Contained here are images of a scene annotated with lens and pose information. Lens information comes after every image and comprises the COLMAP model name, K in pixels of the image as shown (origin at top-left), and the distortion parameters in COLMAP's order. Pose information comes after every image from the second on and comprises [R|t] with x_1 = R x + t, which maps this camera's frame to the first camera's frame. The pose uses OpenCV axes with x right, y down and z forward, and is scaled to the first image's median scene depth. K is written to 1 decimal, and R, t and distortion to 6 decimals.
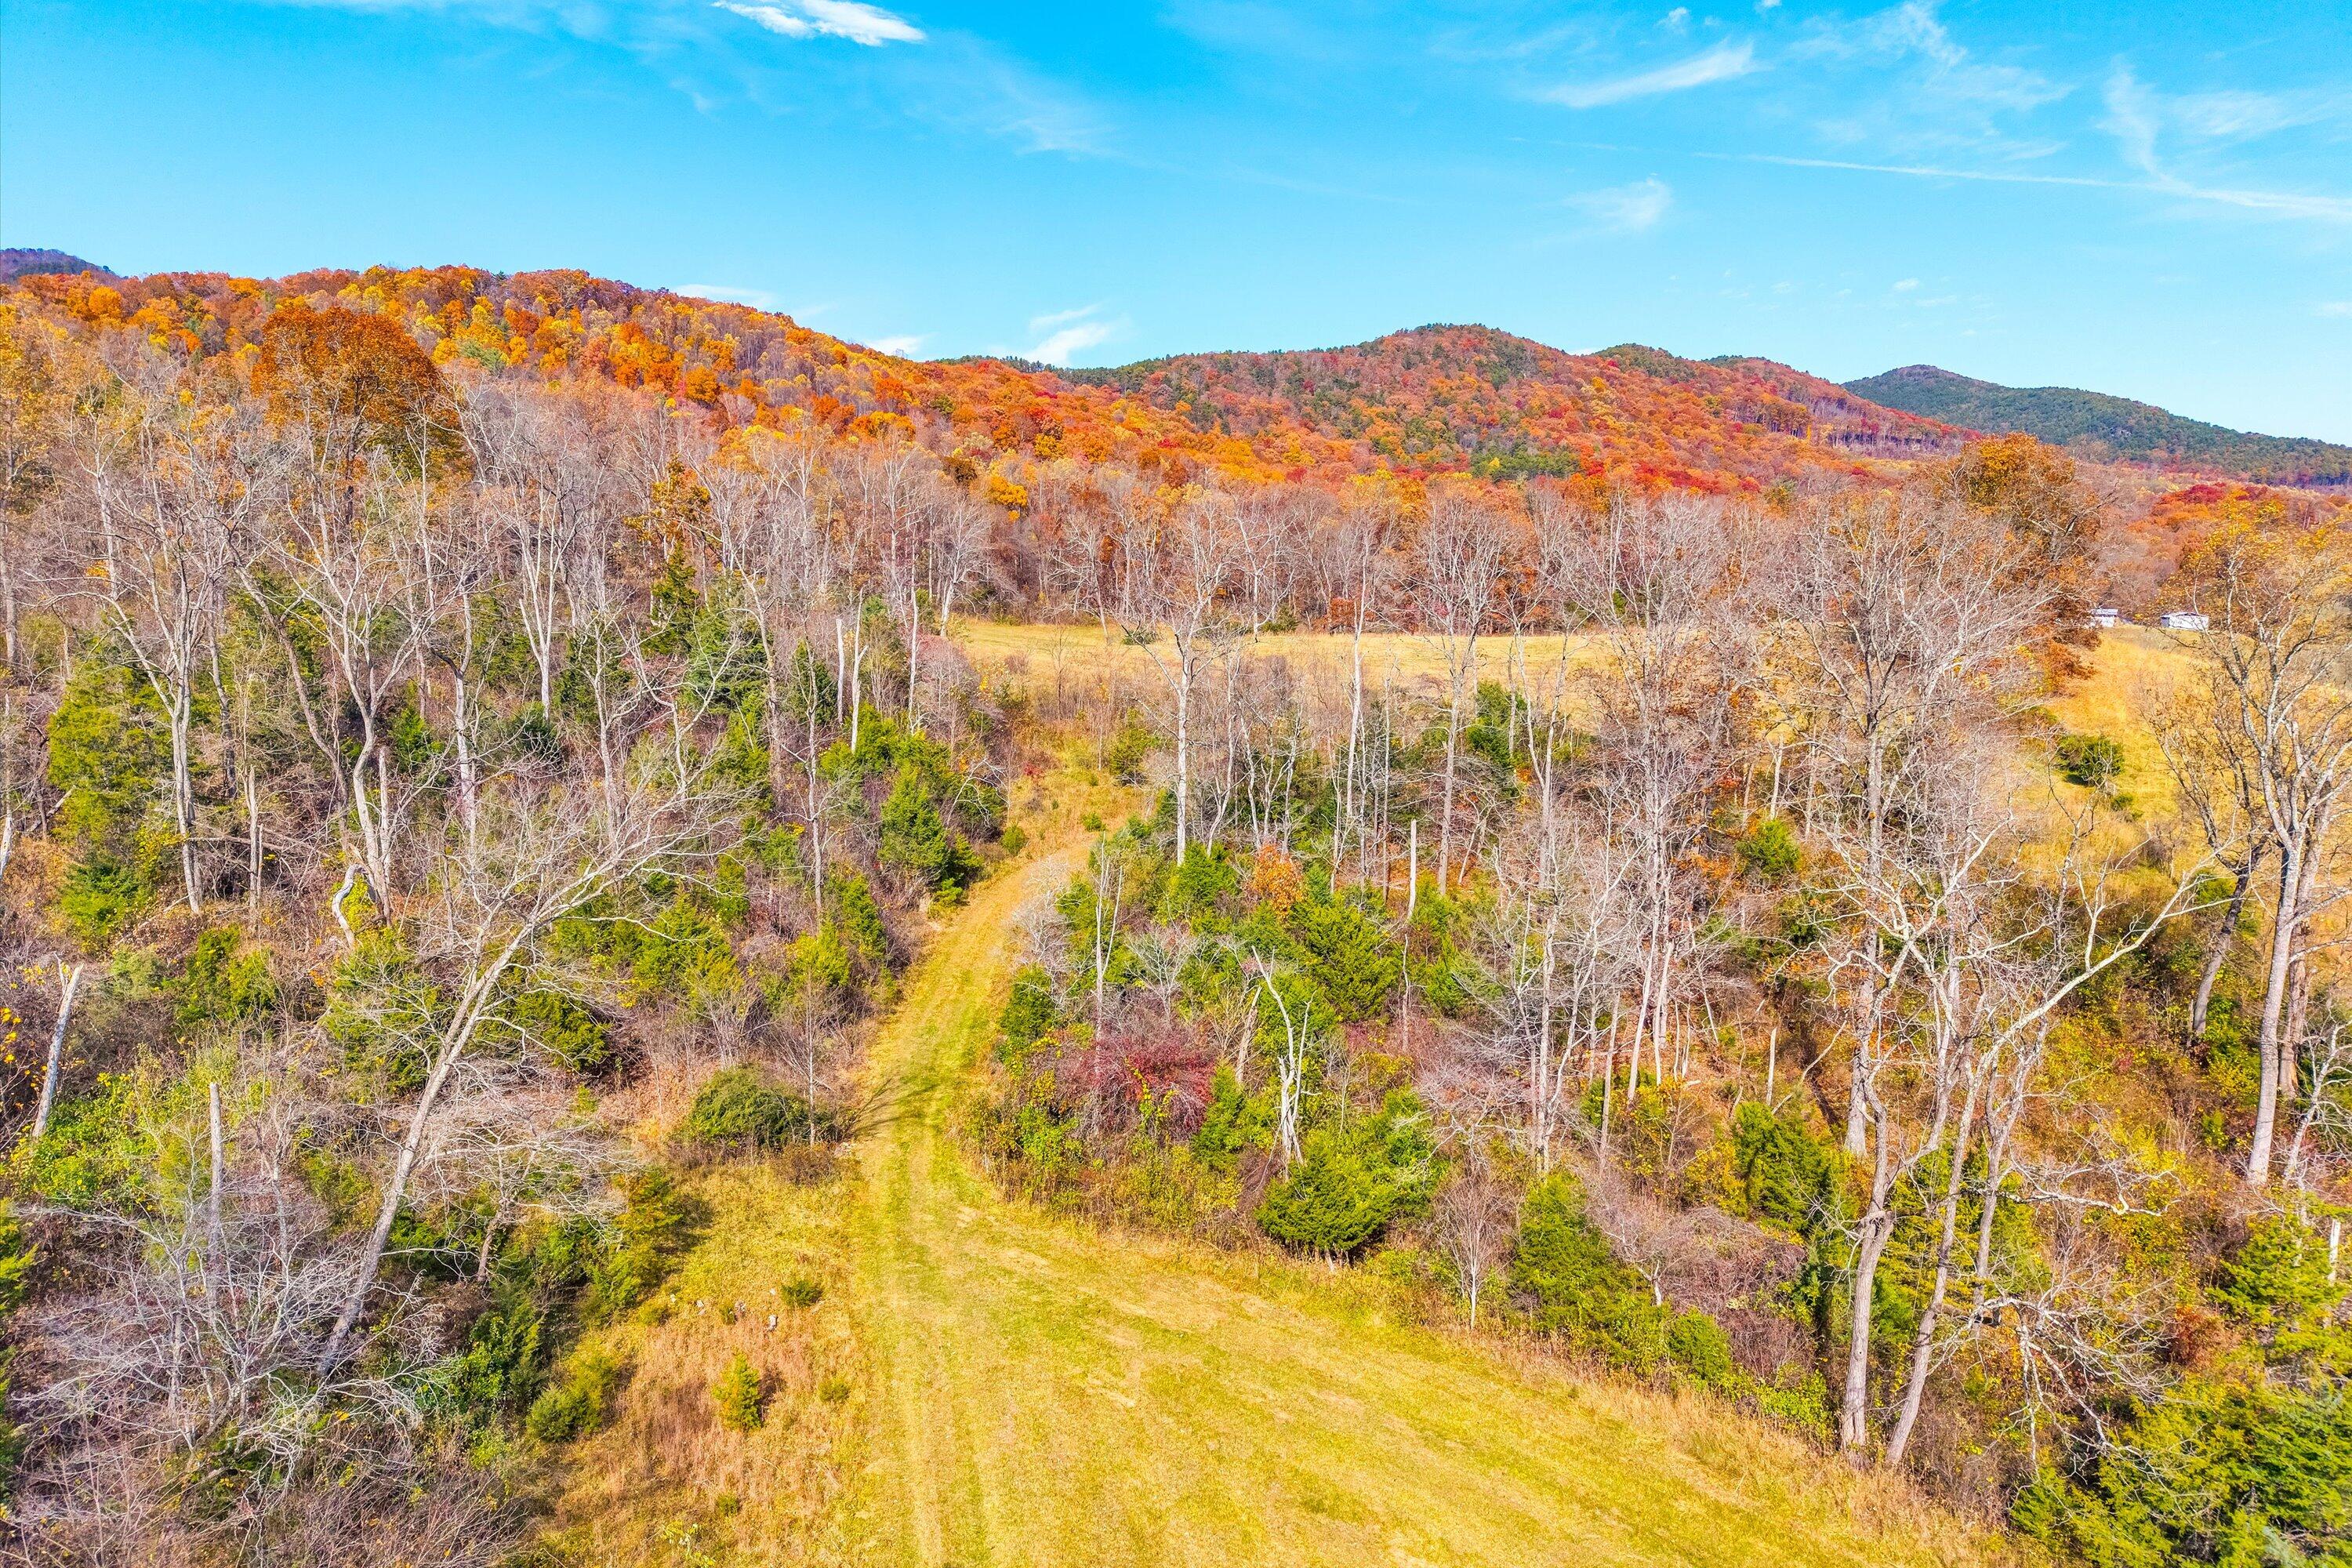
lens RADIAL K [[1543.7, 0, 1189.6], [0, 1543.7, 801.6], [0, 0, 1]] dist [0.015008, -0.019477]
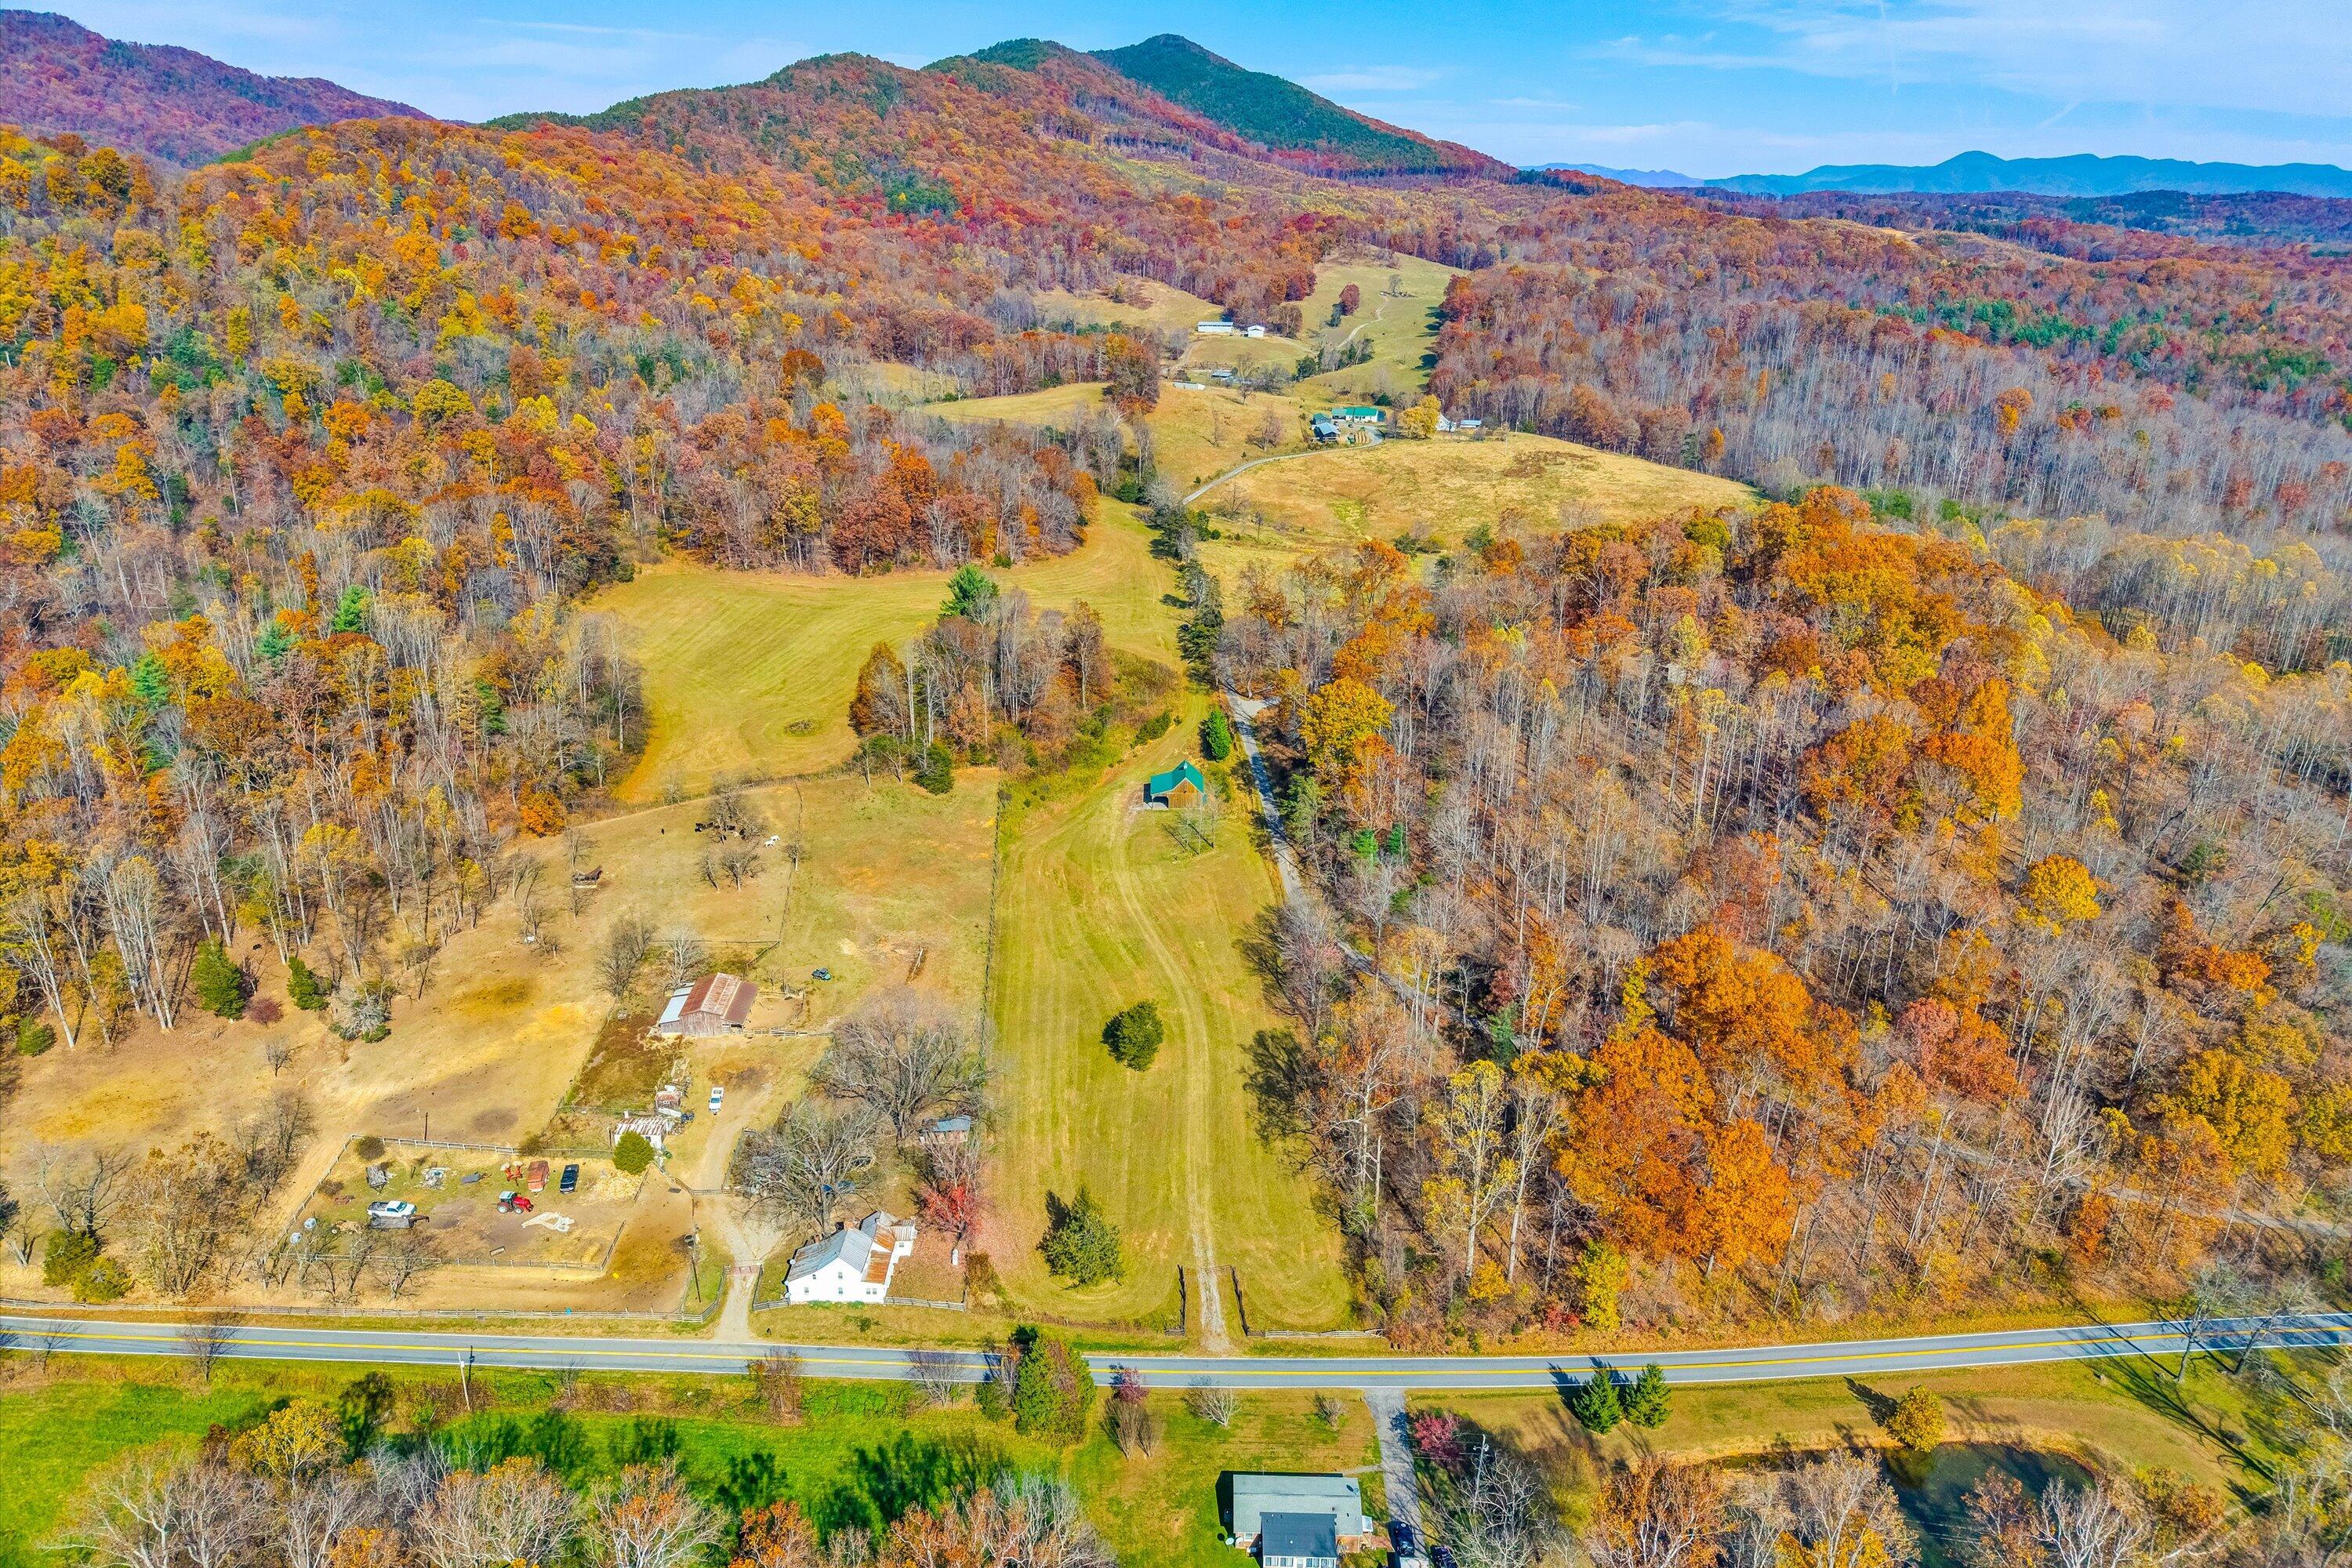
lens RADIAL K [[1543.7, 0, 1182.9], [0, 1543.7, 782.8], [0, 0, 1]] dist [0.015008, -0.019477]
pose [[0.910732, -0.146901, 0.385989, -0.170963], [0.051188, 0.967546, 0.247455, -0.017428], [-0.409813, -0.205608, 0.888695, -0.449149]]
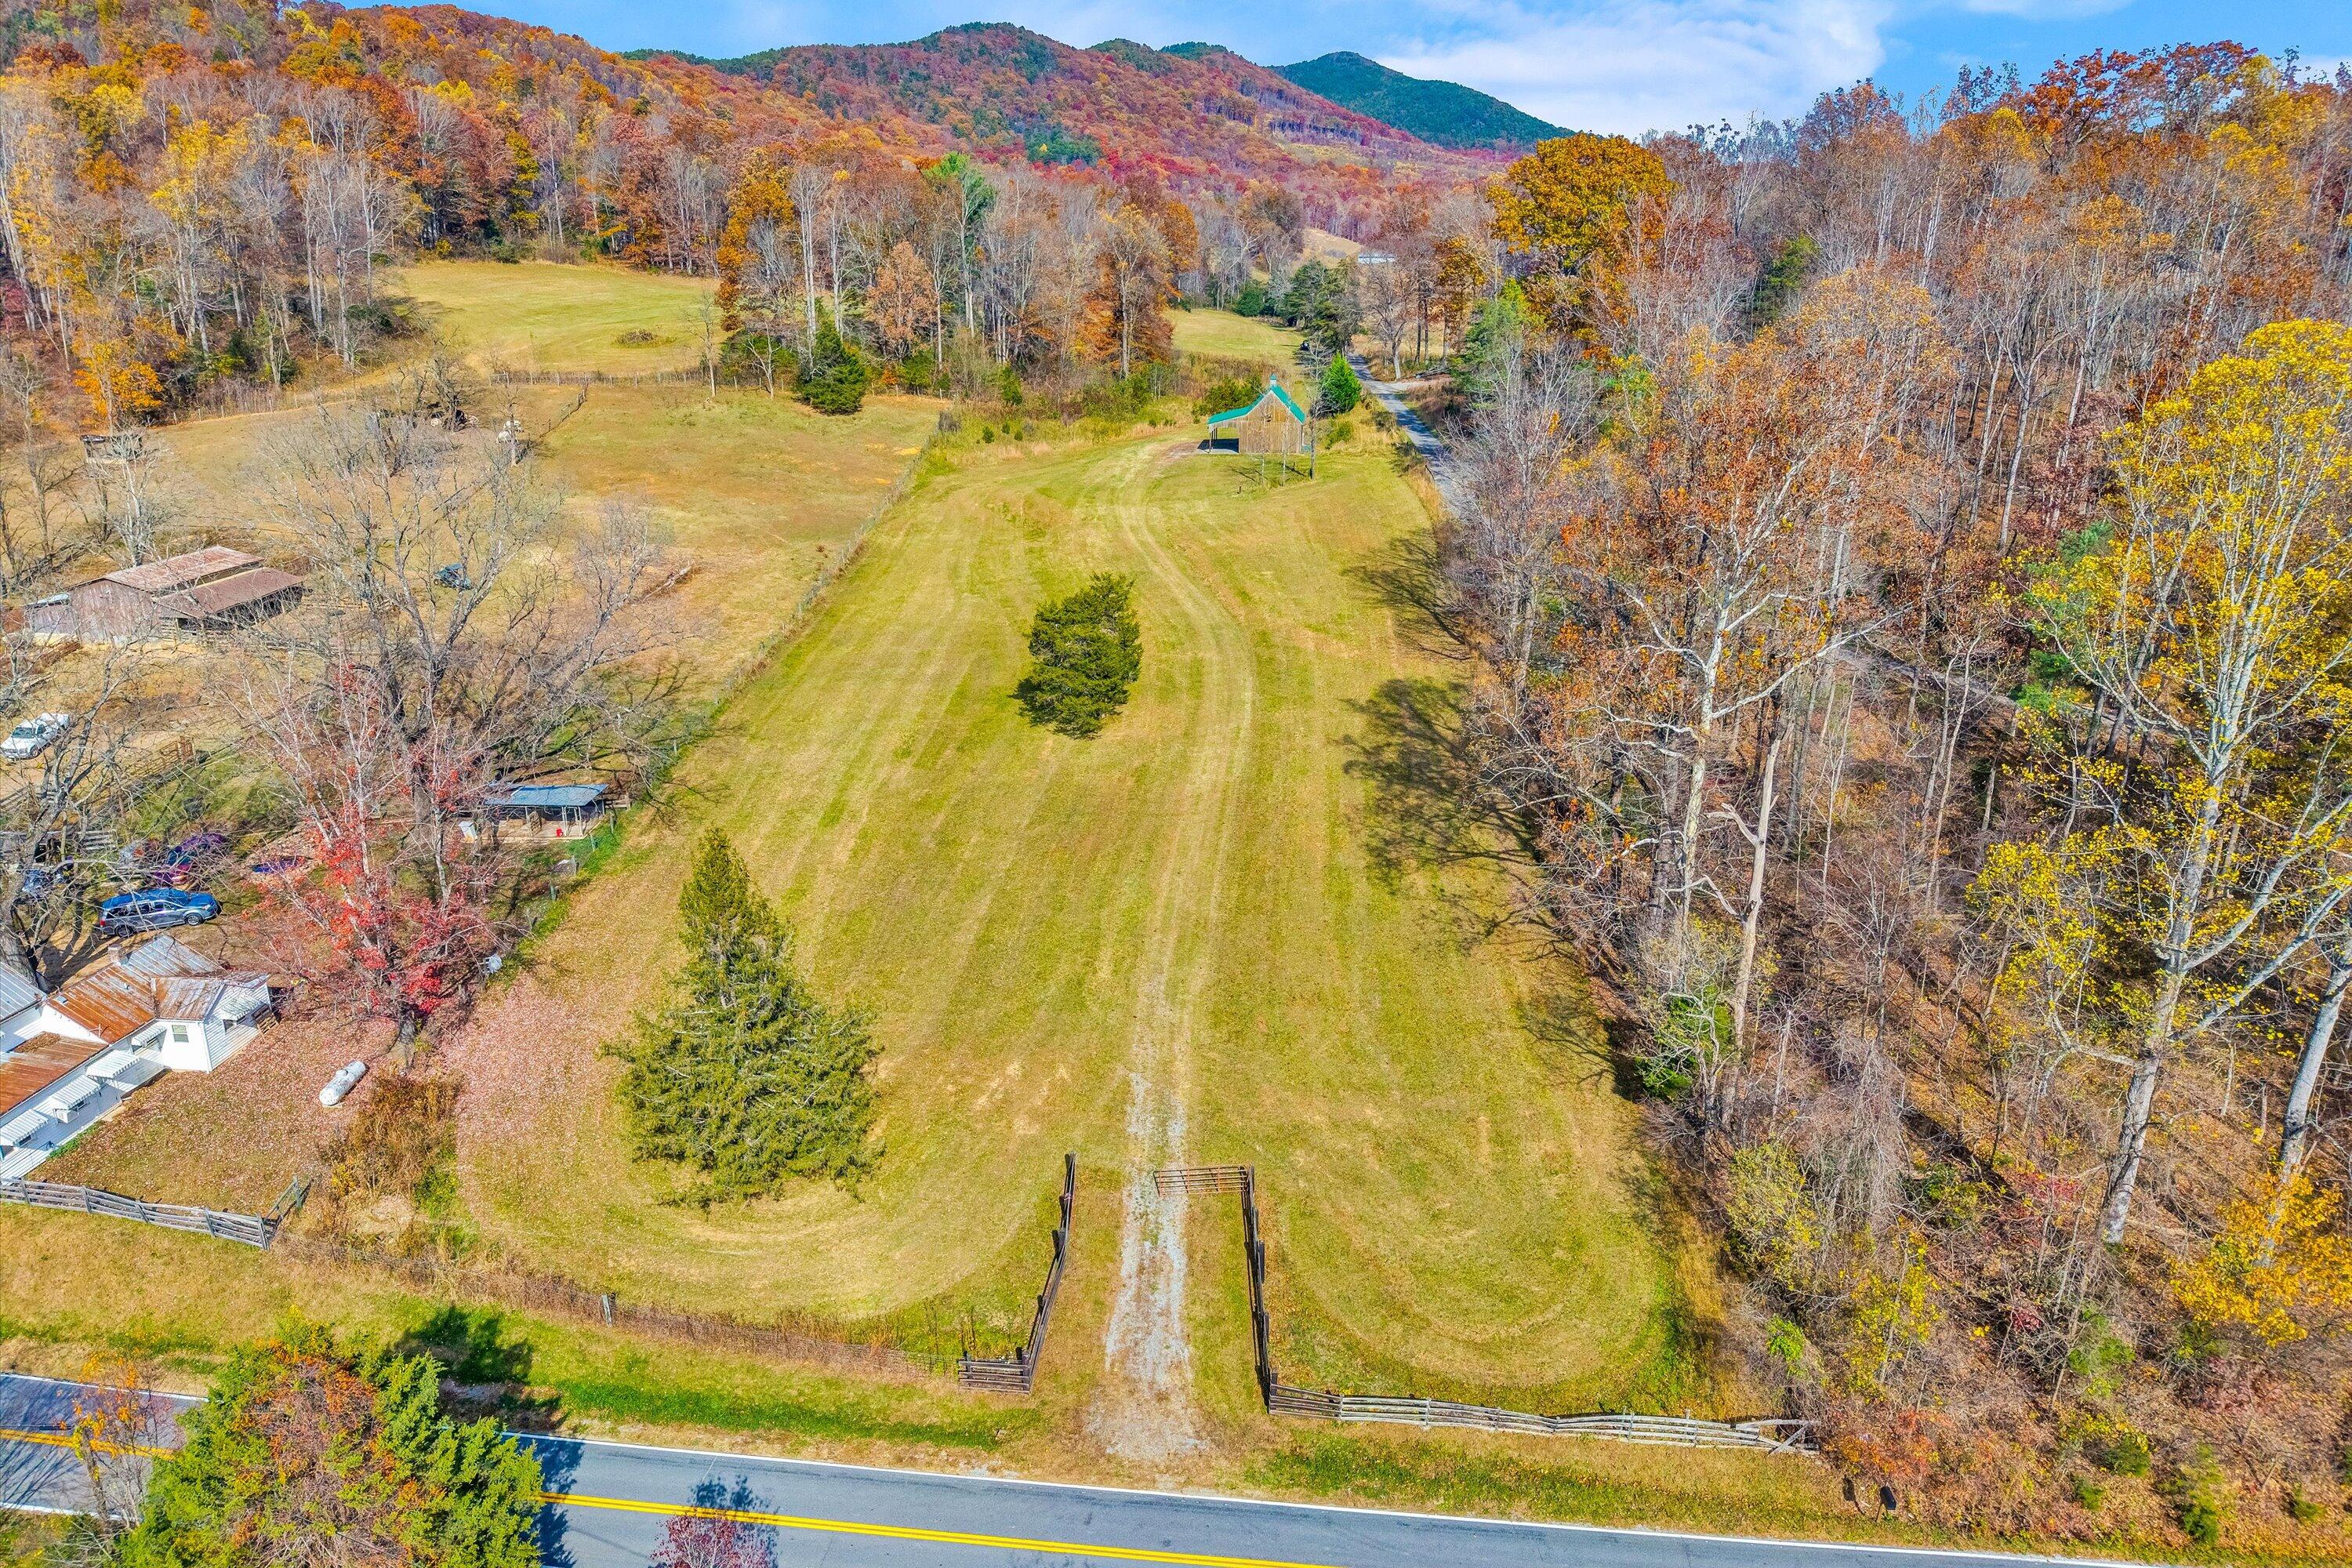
lens RADIAL K [[1543.7, 0, 1189.6], [0, 1543.7, 785.8], [0, 0, 1]] dist [0.015008, -0.019477]
pose [[0.947728, -0.098090, 0.303629, -0.124173], [0.036406, 0.978603, 0.202511, 0.053584], [-0.316997, -0.180872, 0.931020, -0.355647]]
